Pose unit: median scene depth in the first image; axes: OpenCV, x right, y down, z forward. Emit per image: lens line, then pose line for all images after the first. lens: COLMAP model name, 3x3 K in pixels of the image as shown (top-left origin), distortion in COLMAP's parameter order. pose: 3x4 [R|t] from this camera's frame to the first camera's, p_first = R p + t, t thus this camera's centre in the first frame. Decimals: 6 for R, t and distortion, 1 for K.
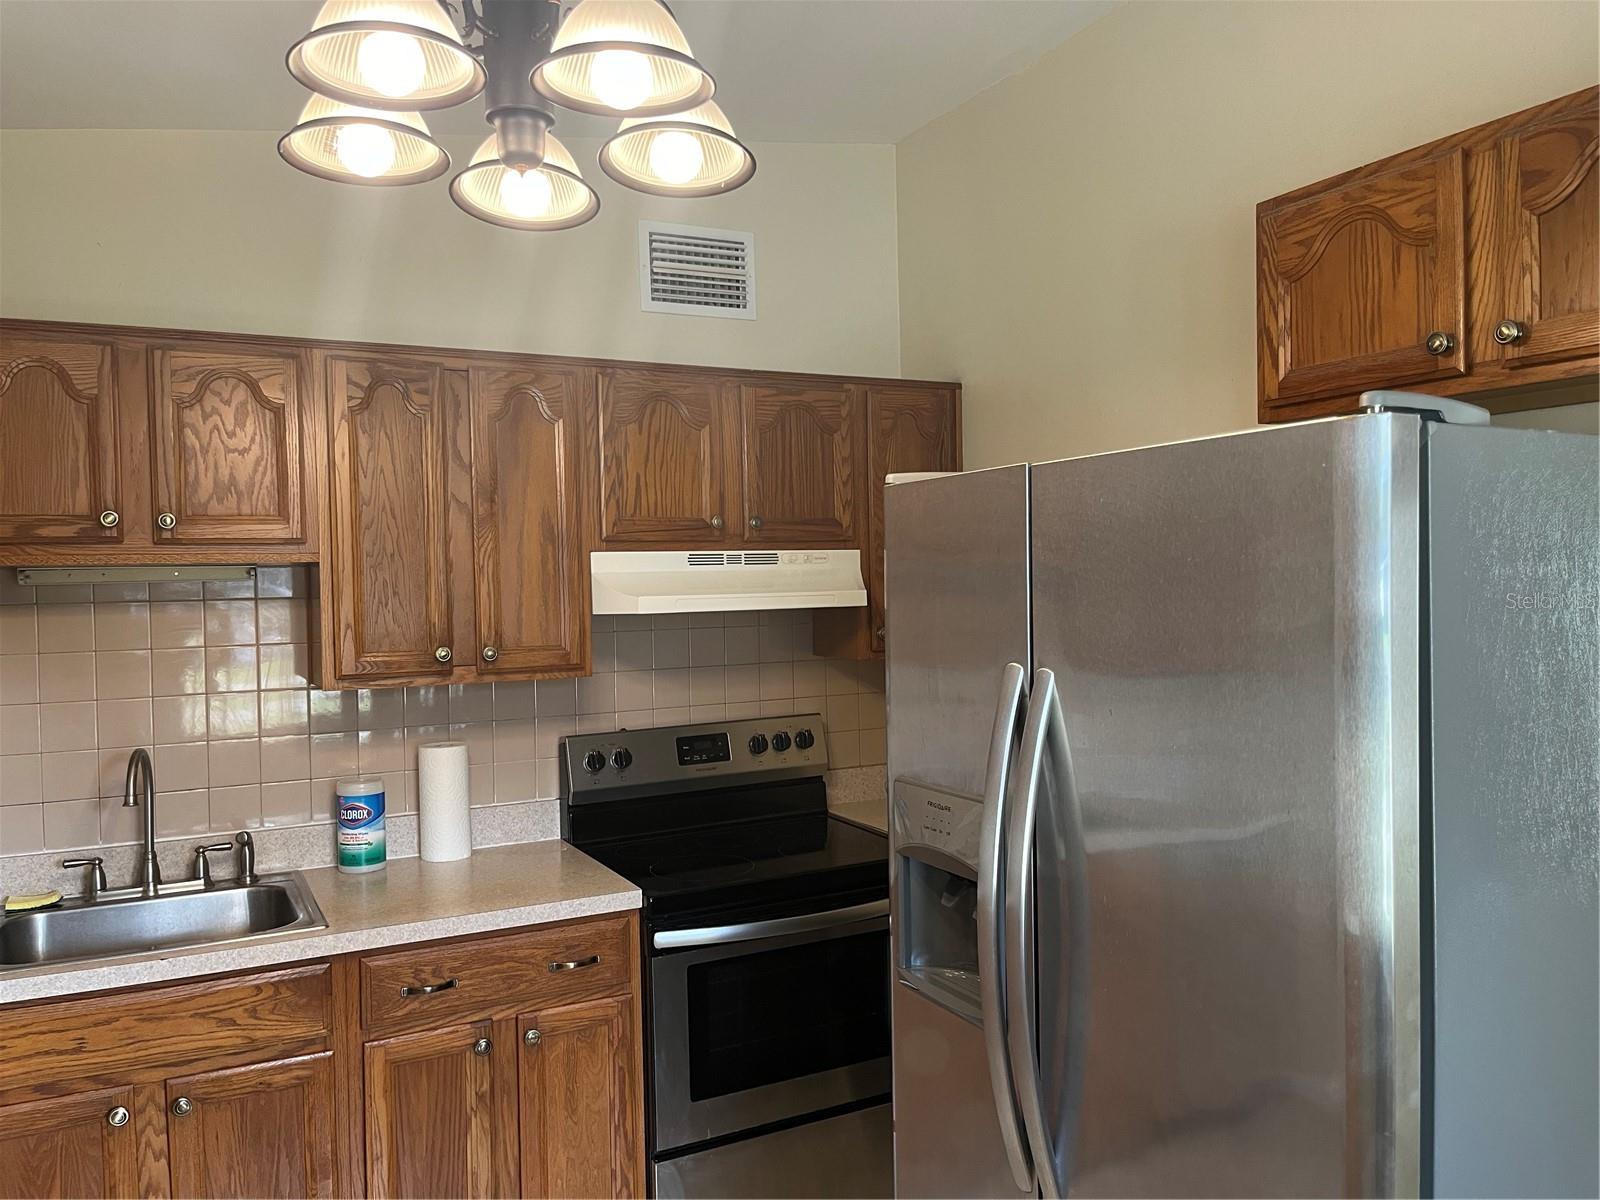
lens RADIAL K [[1213.6, 0, 799.3], [0, 1213.6, 600.4], [0, 0, 1]] dist [0.064130, -0.097471]
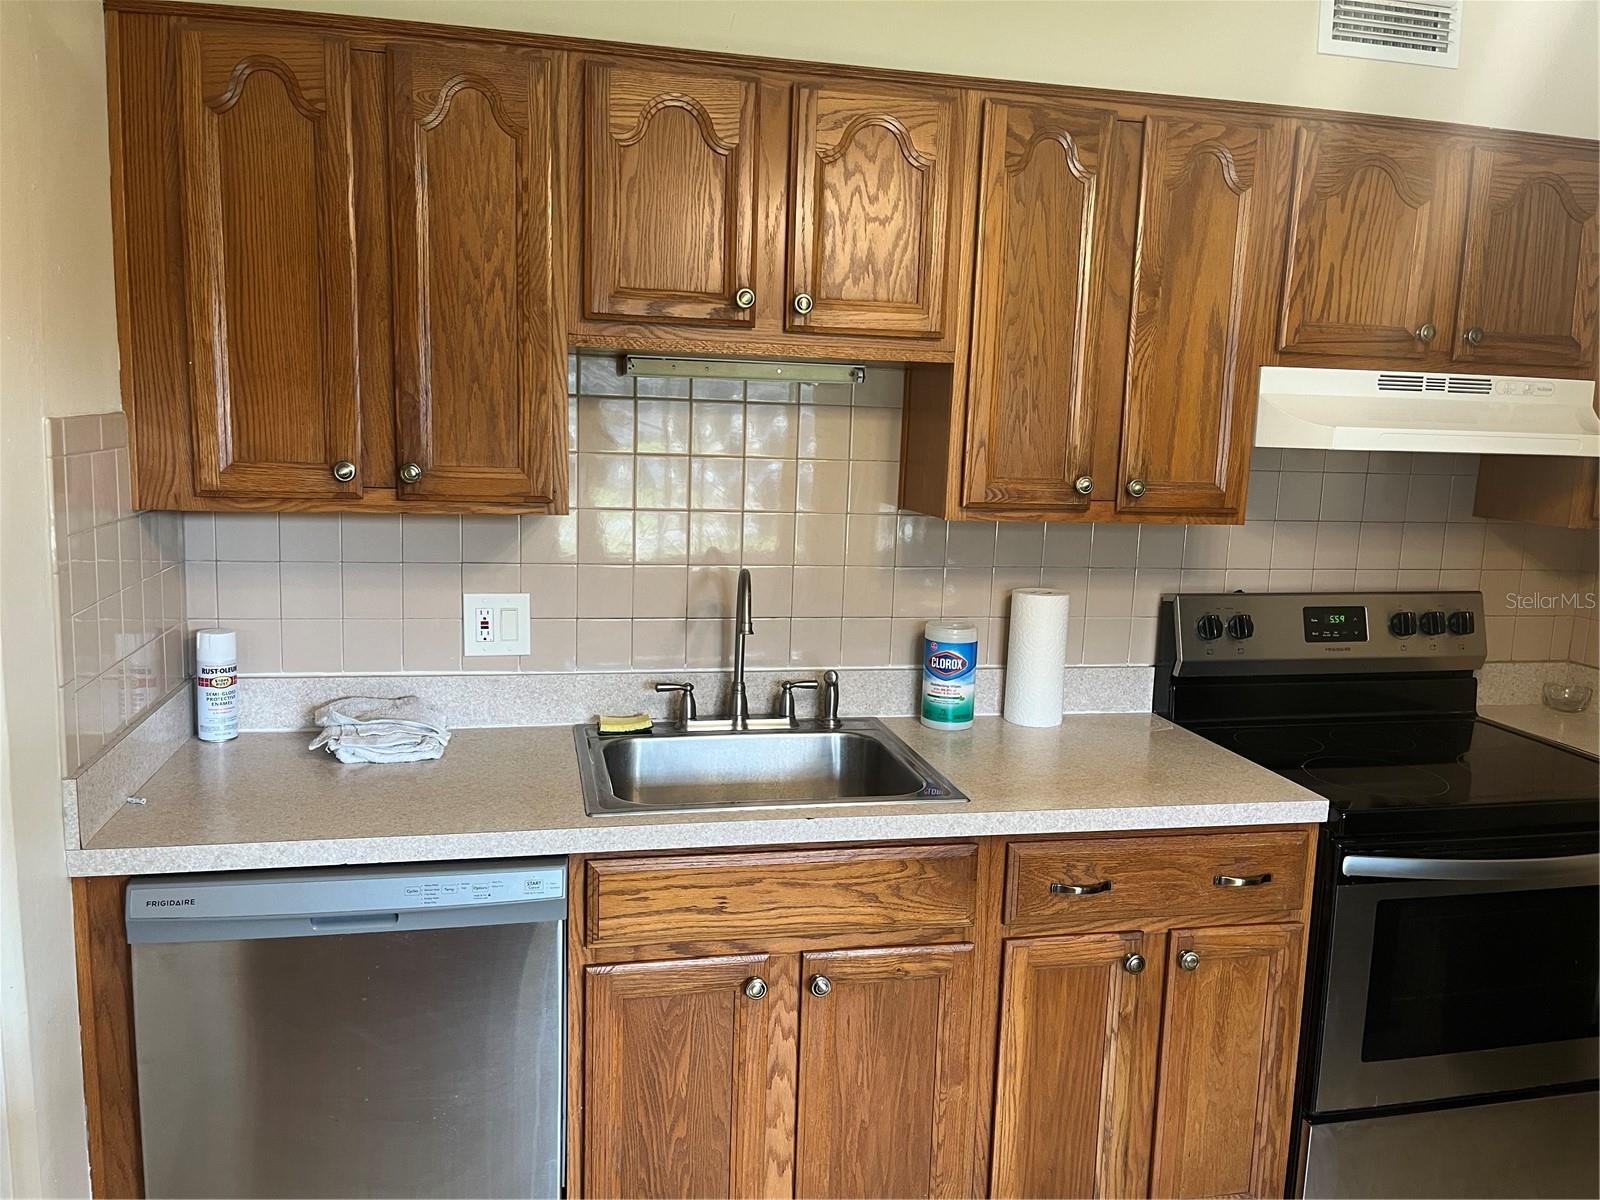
lens RADIAL K [[1213.6, 0, 794.9], [0, 1213.6, 601.2], [0, 0, 1]] dist [0.064130, -0.097471]
pose [[0.963335, 0.092795, -0.251744, -0.291859], [-0.058301, 0.988265, 0.141185, 0.018733], [0.261891, -0.121331, 0.957440, 0.175746]]
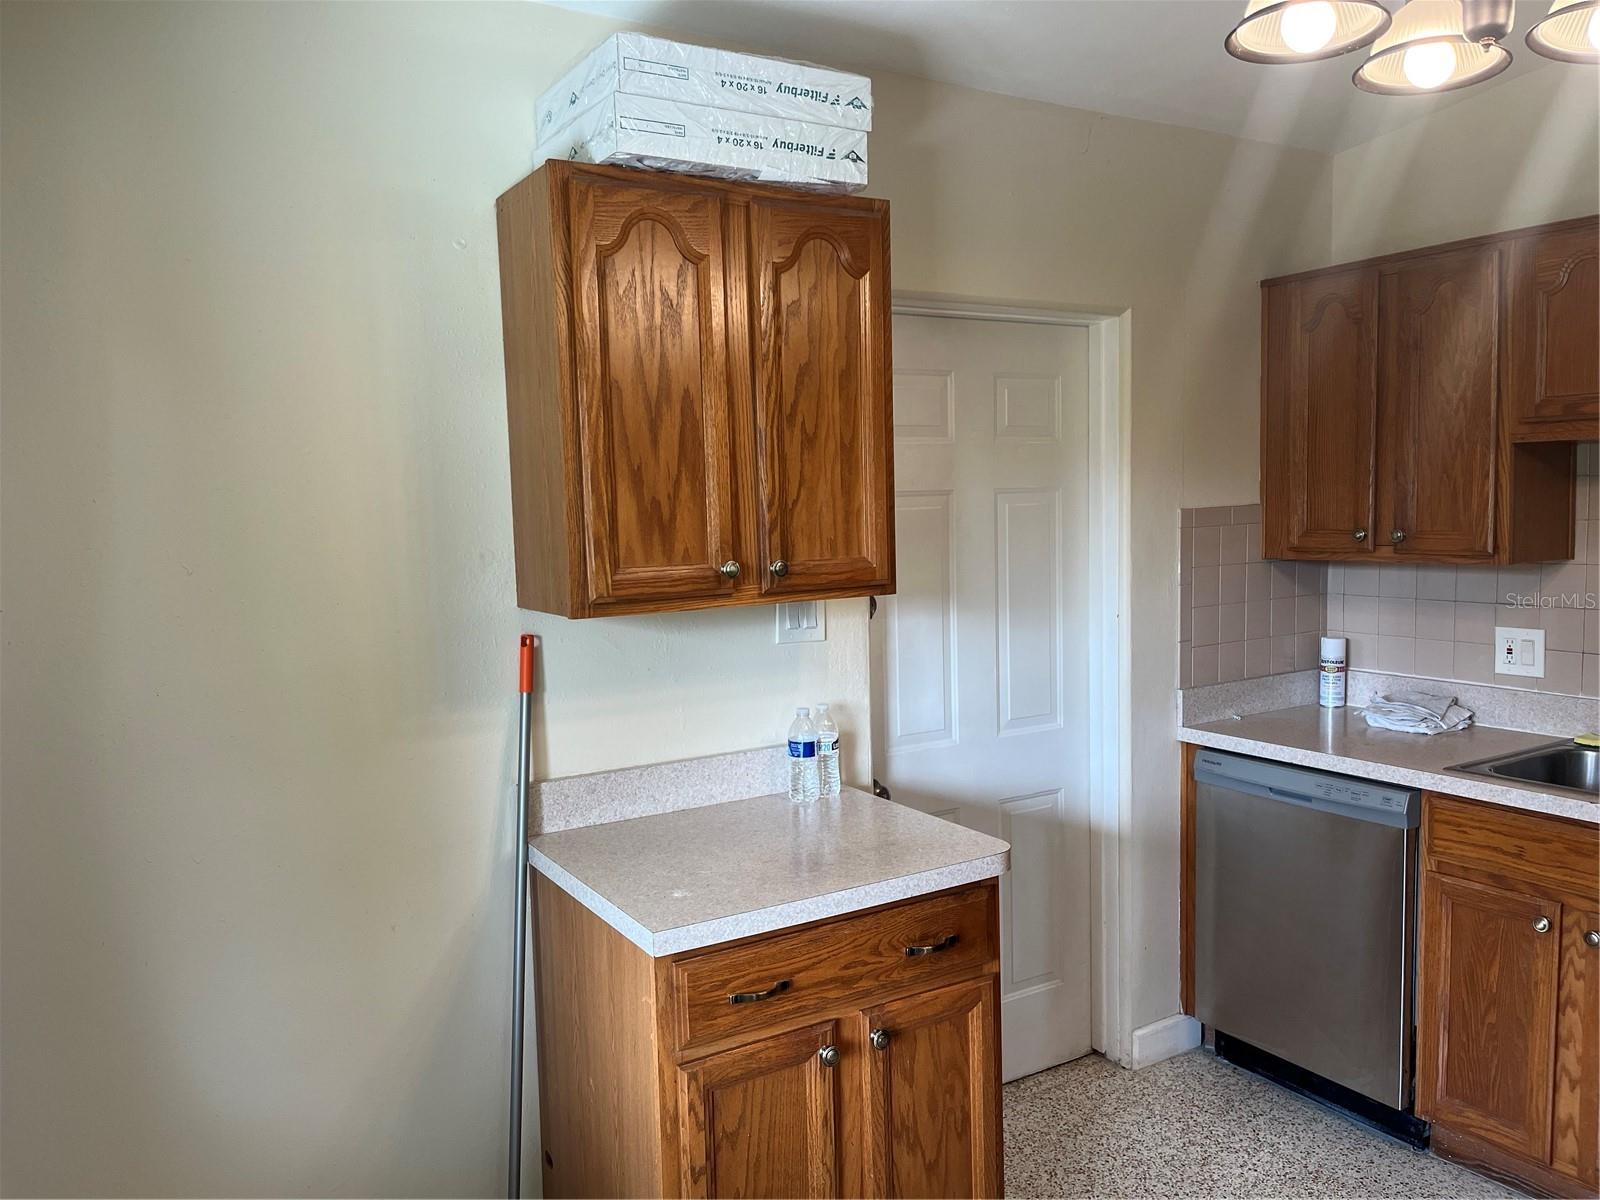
lens RADIAL K [[1213.6, 0, 834.7], [0, 1213.6, 608.3], [0, 0, 1]] dist [0.064130, -0.097471]
pose [[0.087474, 0.107566, -0.990342, 0.428325], [0.004307, 0.994103, 0.108355, 0.000191], [0.996157, -0.013744, 0.086495, 0.213545]]
